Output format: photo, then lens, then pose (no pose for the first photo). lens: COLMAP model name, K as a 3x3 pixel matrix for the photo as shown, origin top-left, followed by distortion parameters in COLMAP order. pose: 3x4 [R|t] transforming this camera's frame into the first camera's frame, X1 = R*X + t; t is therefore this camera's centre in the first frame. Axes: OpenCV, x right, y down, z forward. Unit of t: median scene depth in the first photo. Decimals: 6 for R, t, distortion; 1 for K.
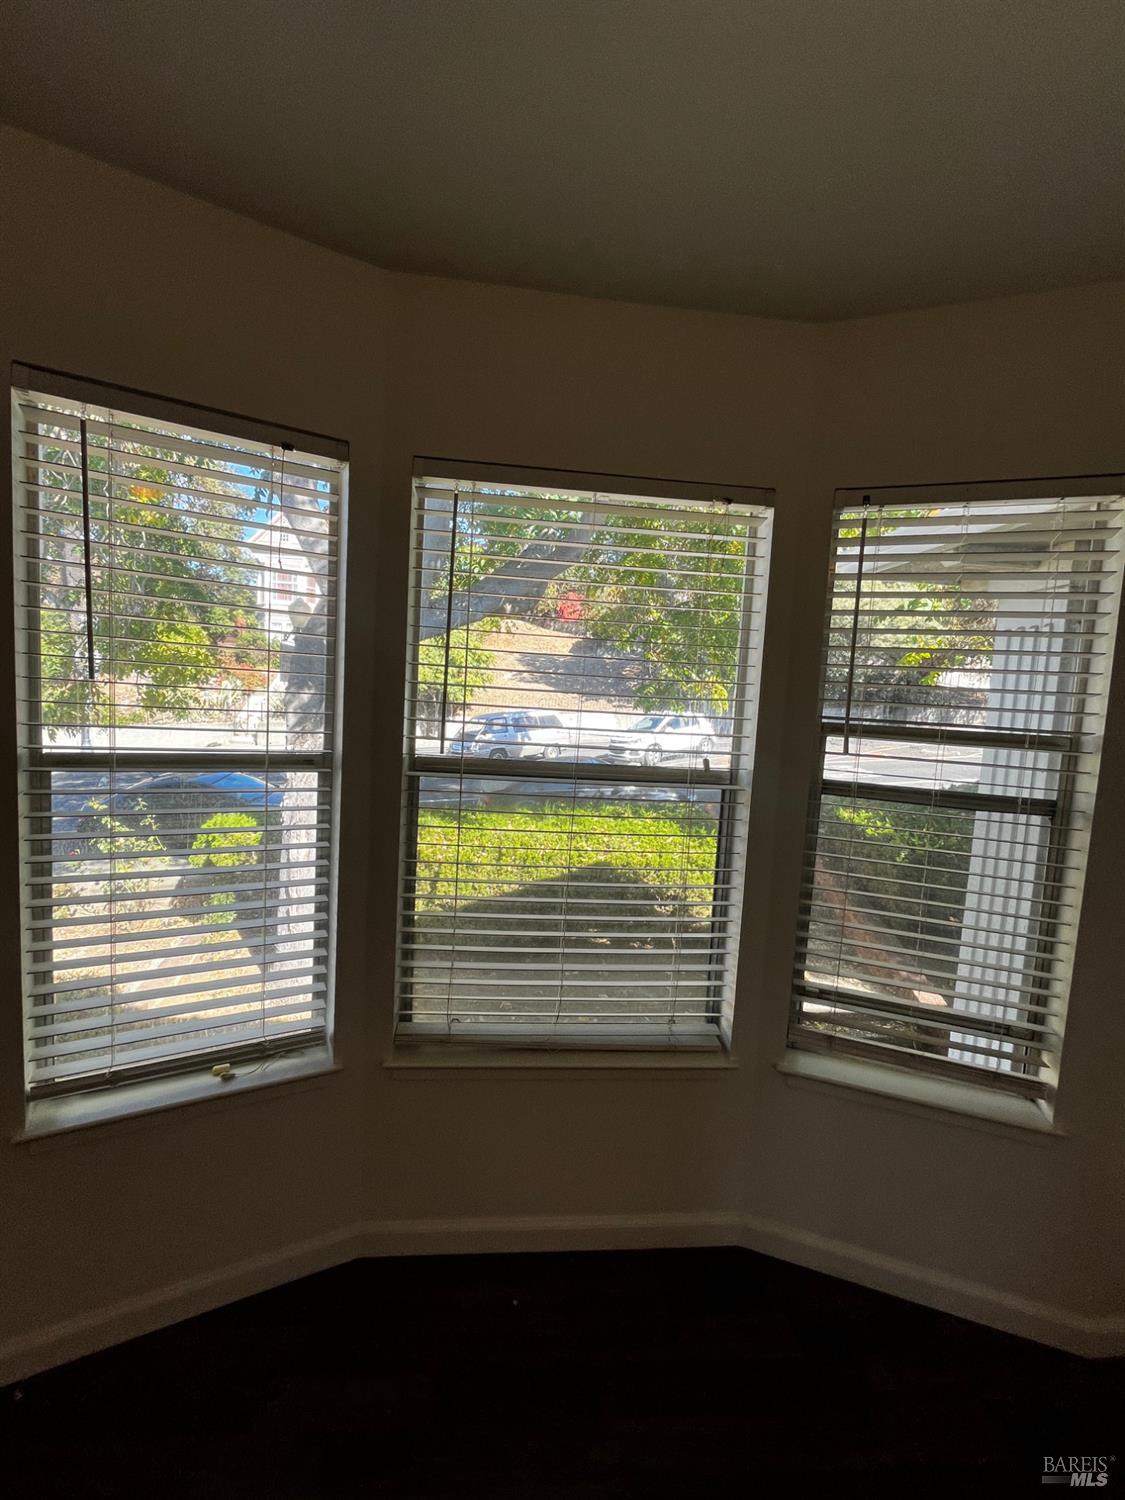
lens RADIAL K [[608.0, 0, 561.5], [0, 608.0, 741.3], [0, 0, 1]] dist [0.001007, -0.000019]
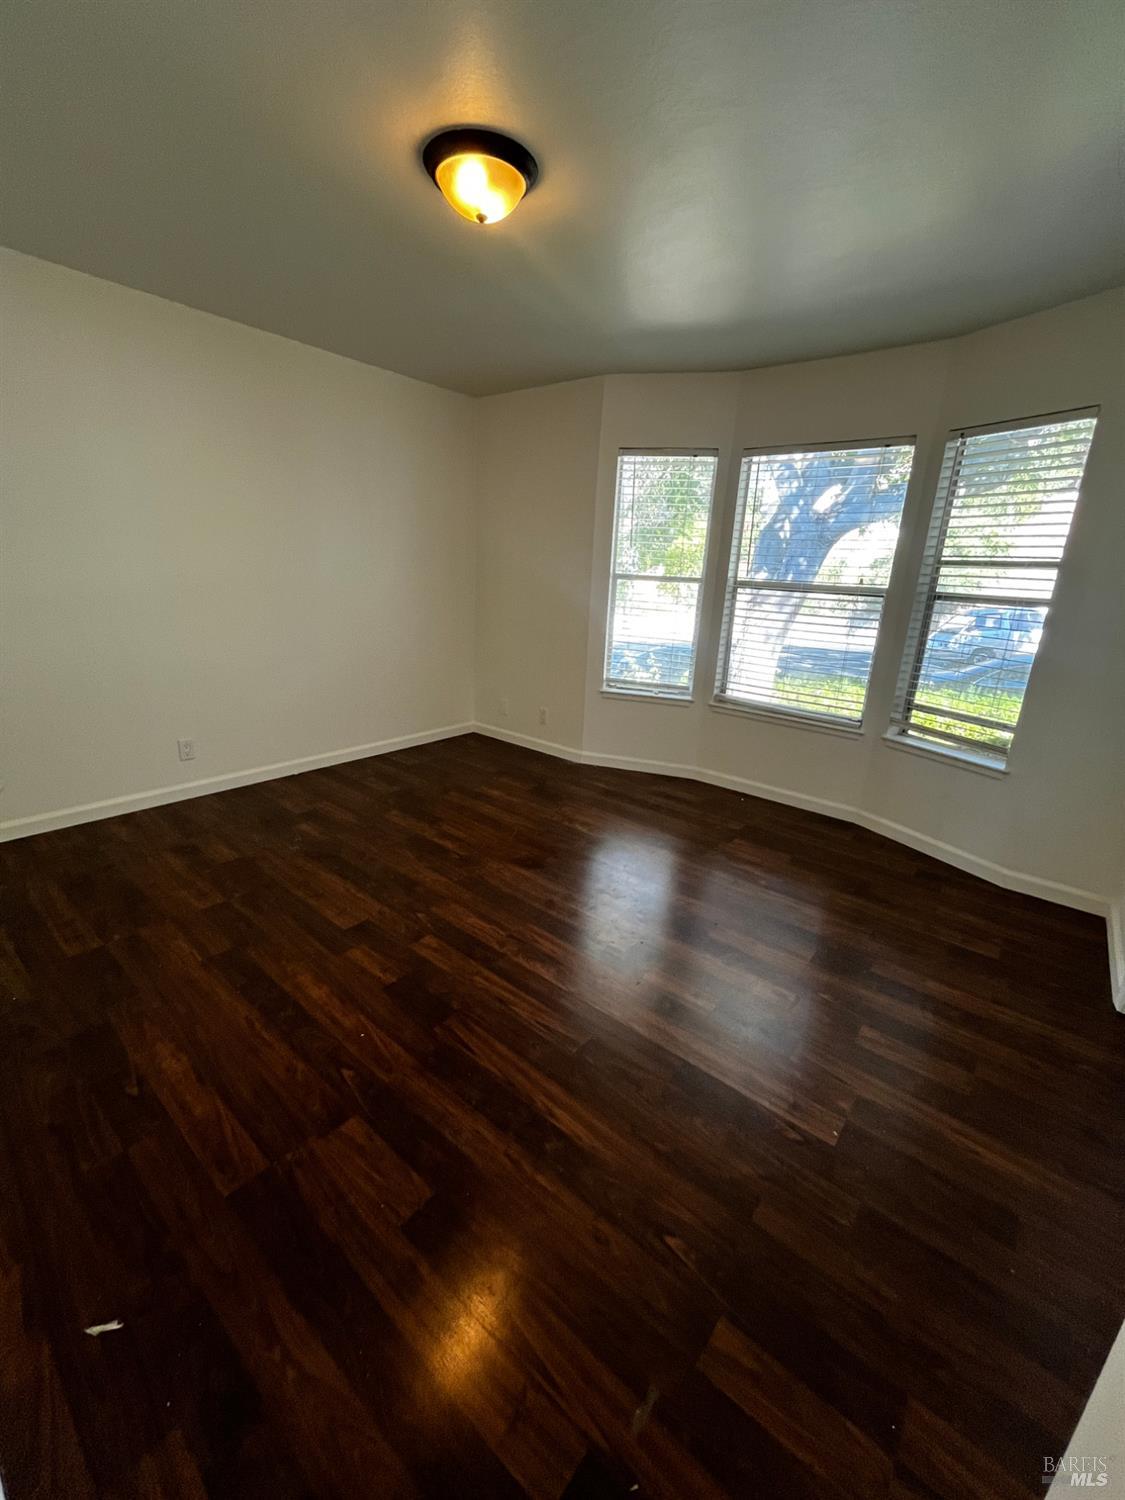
lens RADIAL K [[608.0, 0, 558.7], [0, 608.0, 747.3], [0, 0, 1]] dist [0.001007, -0.000019]
pose [[0.720686, 0.176267, -0.670478, 1.022988], [-0.060207, 0.979396, 0.192765, 0.265344], [0.690642, -0.098555, 0.716450, -1.314827]]
